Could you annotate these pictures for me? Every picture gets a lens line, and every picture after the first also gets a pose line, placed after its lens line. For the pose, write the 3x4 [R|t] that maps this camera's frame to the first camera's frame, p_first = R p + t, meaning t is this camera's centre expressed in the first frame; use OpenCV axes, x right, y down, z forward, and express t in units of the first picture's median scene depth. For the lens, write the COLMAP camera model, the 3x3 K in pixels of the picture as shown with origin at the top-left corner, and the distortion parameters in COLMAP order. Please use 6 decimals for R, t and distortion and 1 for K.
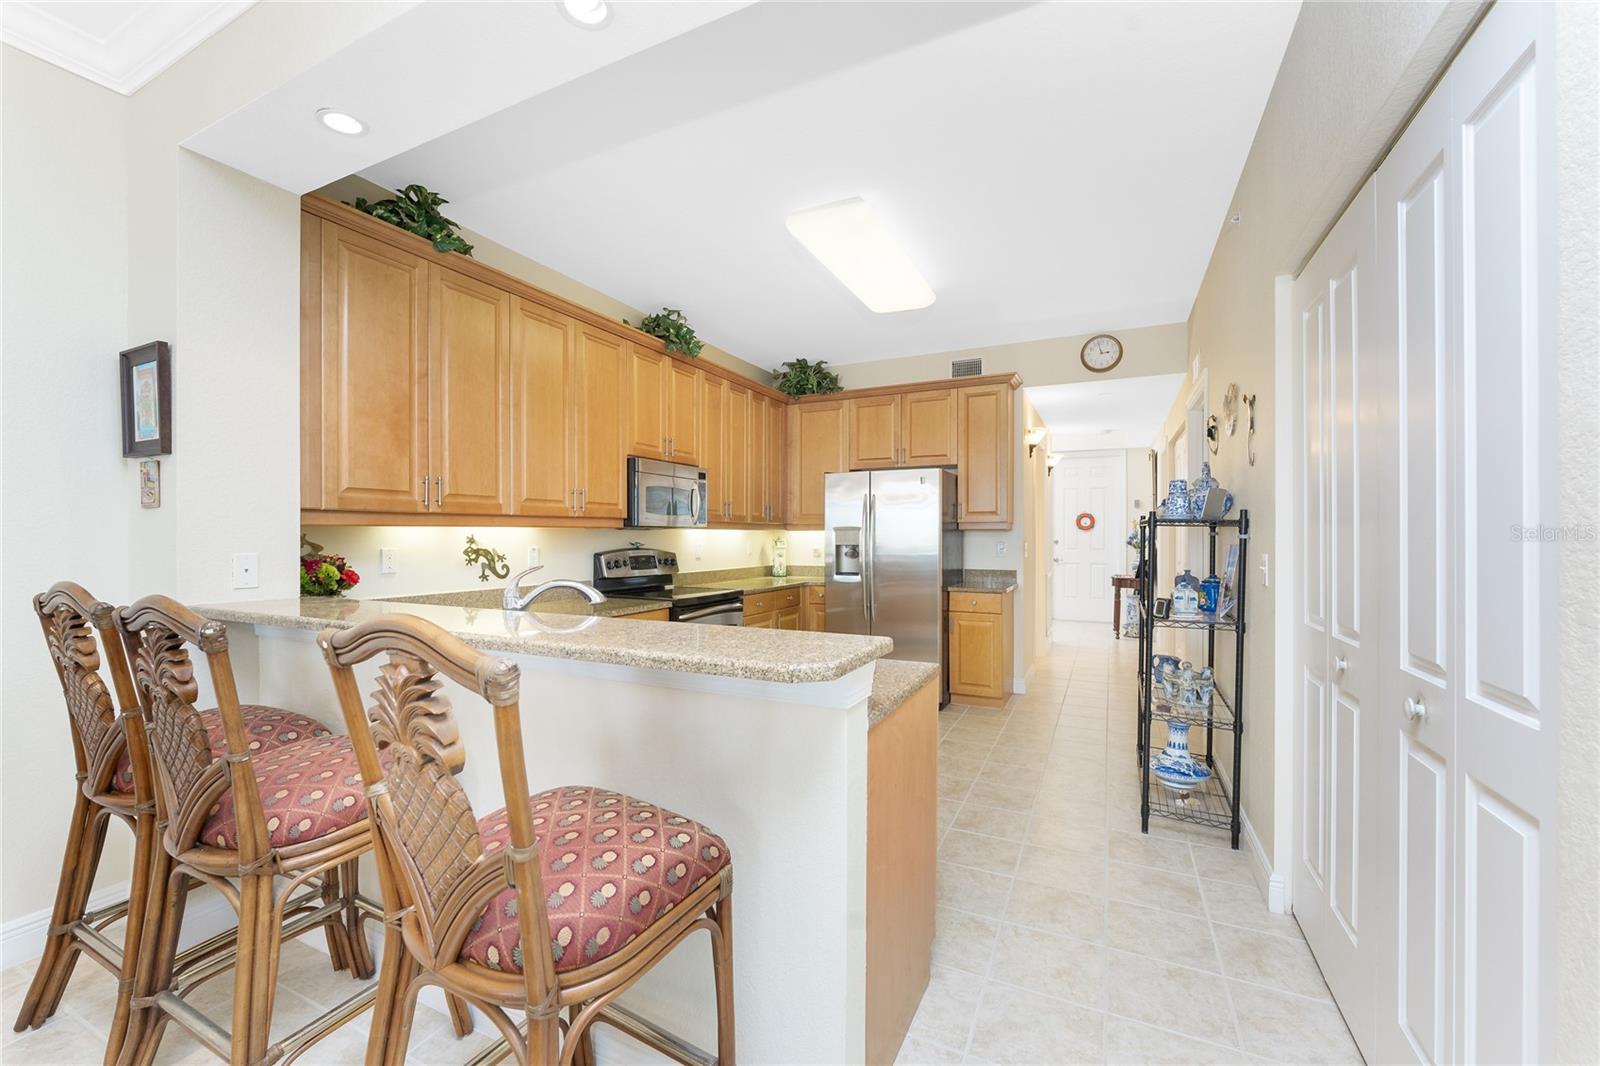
lens RADIAL K [[690.0, 0, 744.1], [0, 690.0, 533.6], [0, 0, 1]] dist [-0.001148, -0.000063]
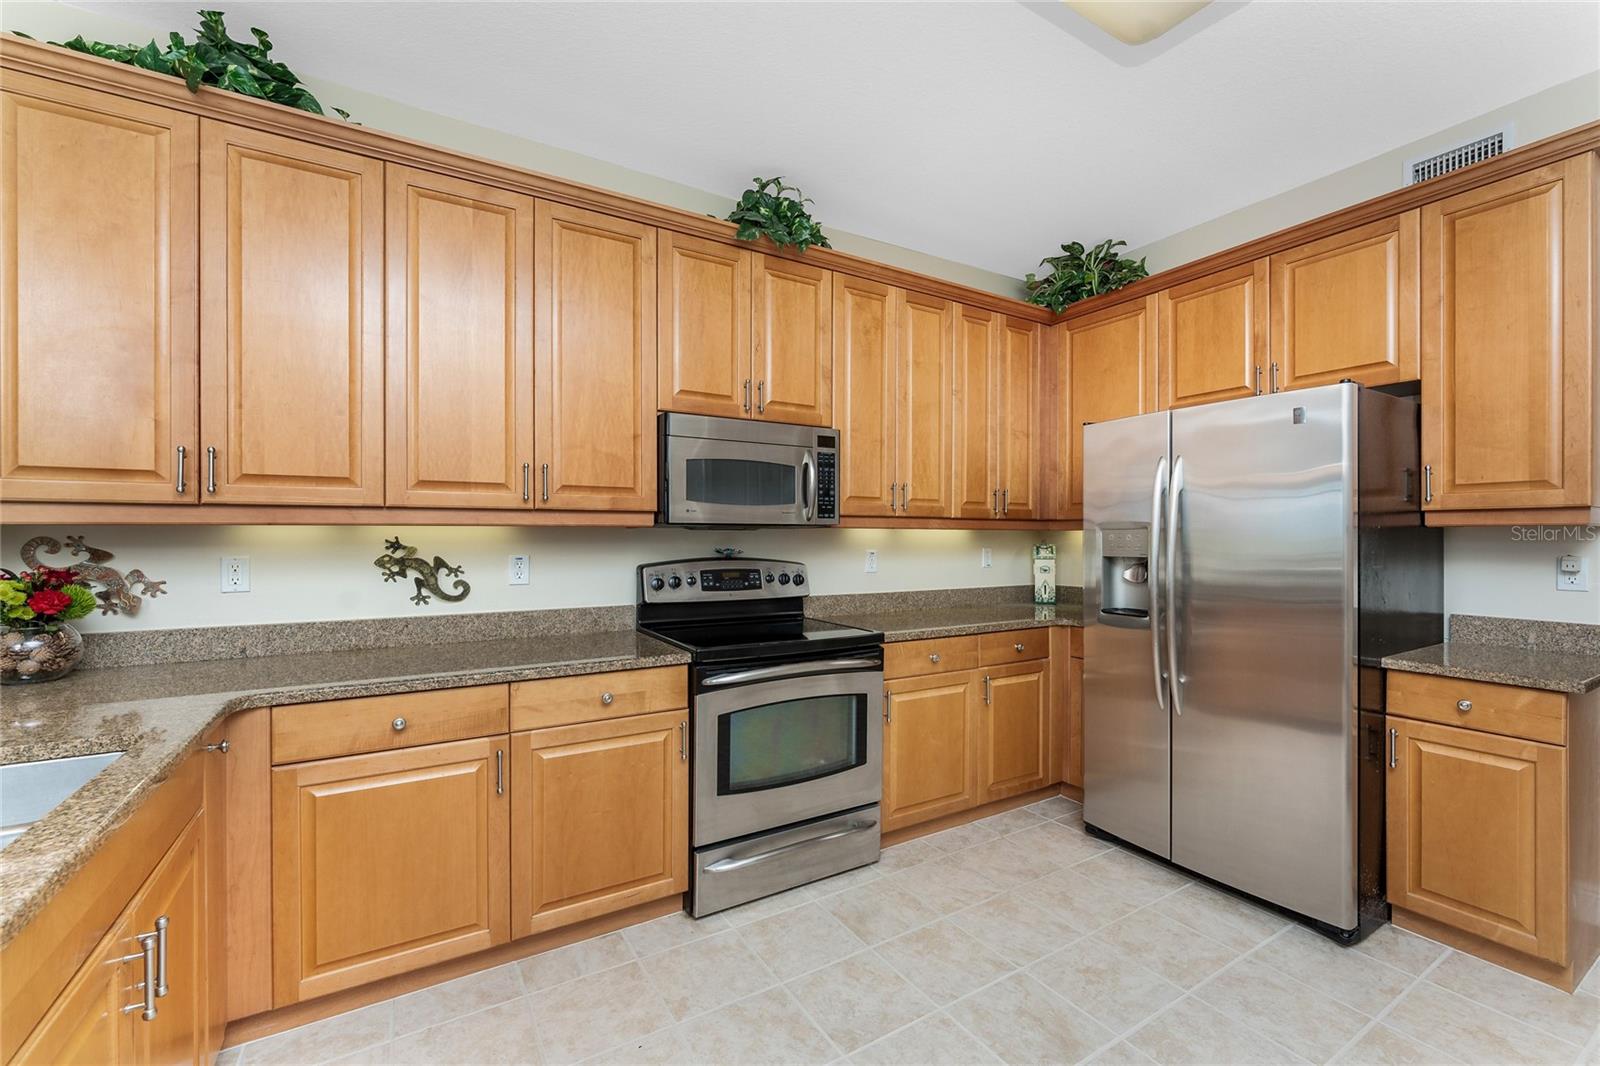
lens RADIAL K [[619.7, 0, 806.6], [0, 619.7, 533.0], [0, 0, 1]] dist [-0.001647, -0.000134]
pose [[0.845517, -0.002284, -0.533943, 0.217999], [0.000457, 0.999994, -0.003555, -0.000381], [0.533948, 0.002762, 0.845513, 0.525086]]
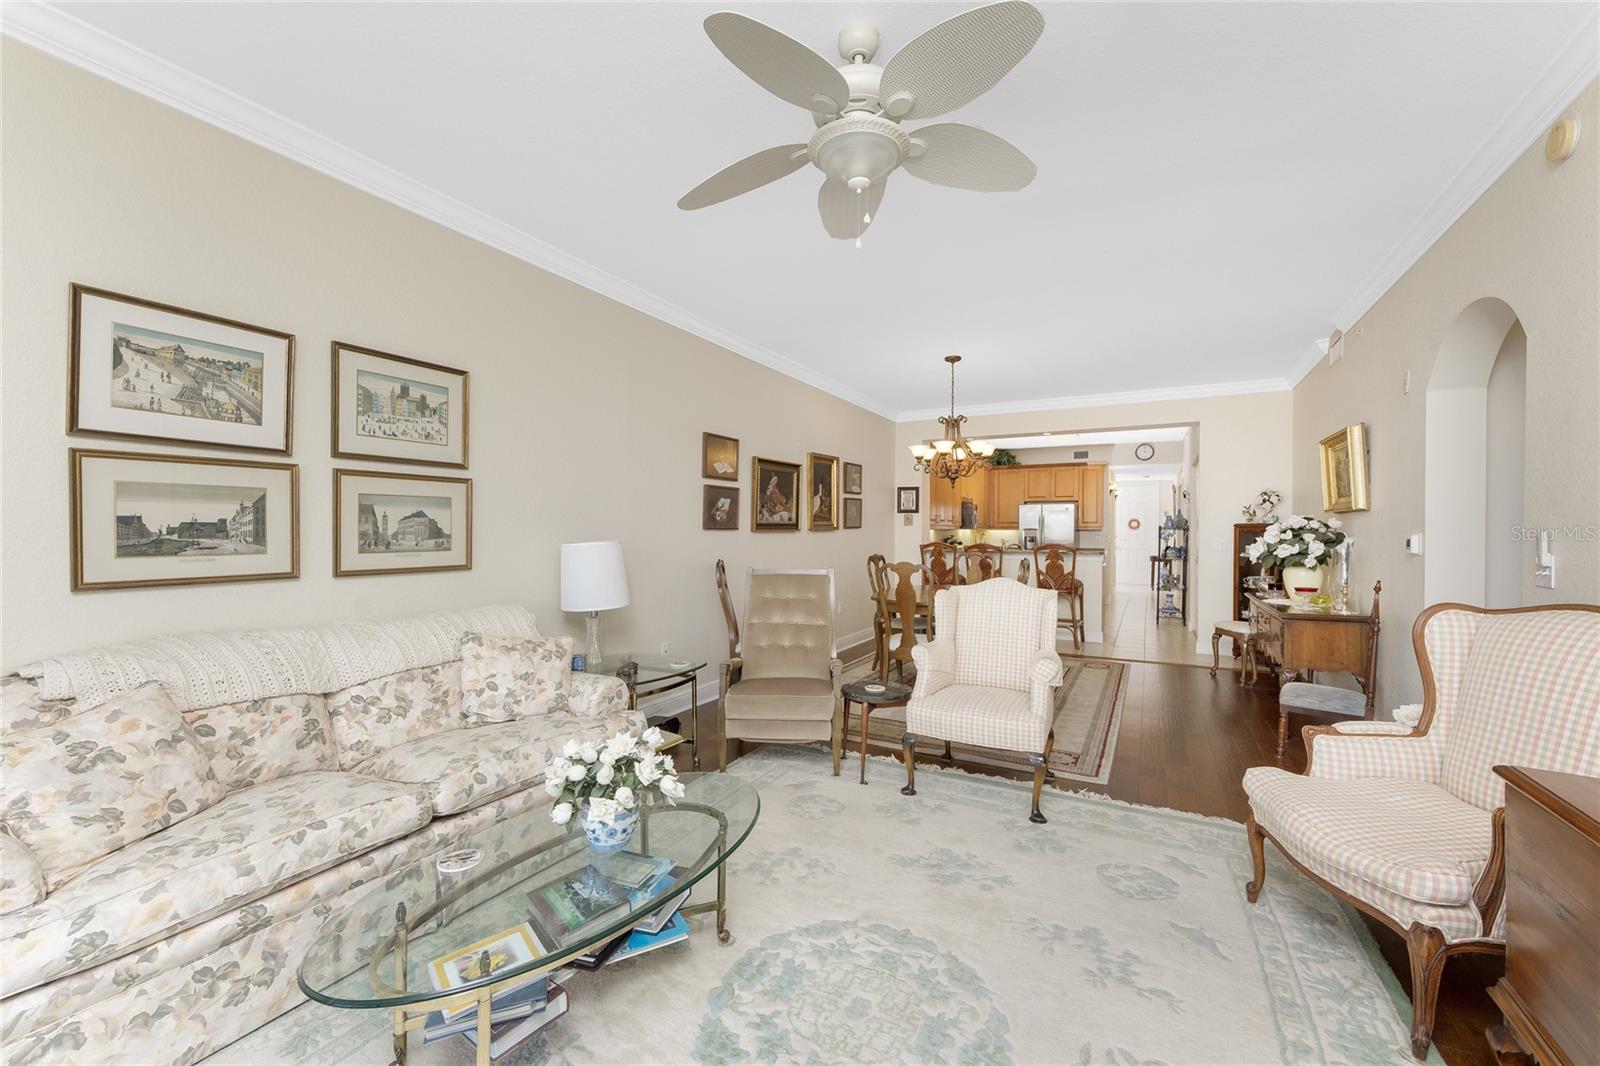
lens RADIAL K [[642.5, 0, 808.3], [0, 642.5, 534.6], [0, 0, 1]] dist [0.000928, -0.000258]
pose [[0.999998, 0.000502, -0.001661, -0.692500], [-0.000490, 0.999975, 0.007024, -0.005687], [0.001665, -0.007023, 0.999974, -1.324461]]
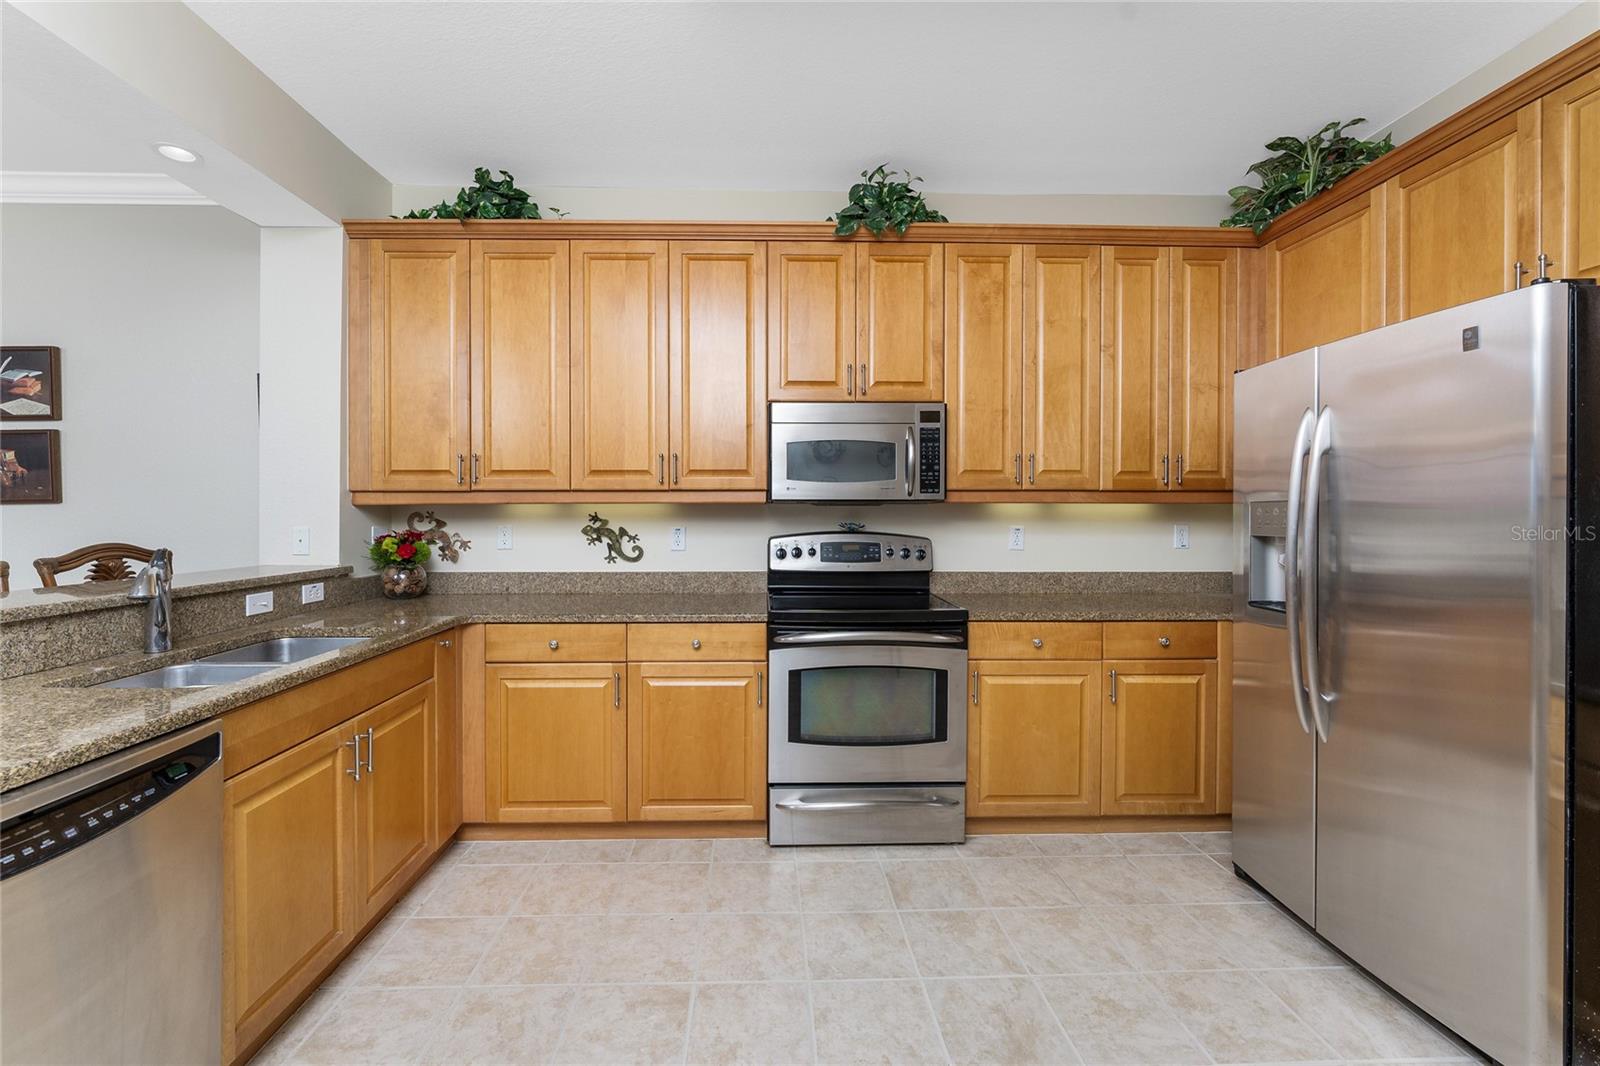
lens RADIAL K [[630.1, 0, 797.2], [0, 630.1, 510.1], [0, 0, 1]] dist [-0.000470, -0.000027]
pose [[0.490820, -0.003990, -0.871252, 0.366912], [0.001778, 0.999992, -0.003578, 0.001342], [0.871259, 0.000207, 0.490823, 0.620043]]
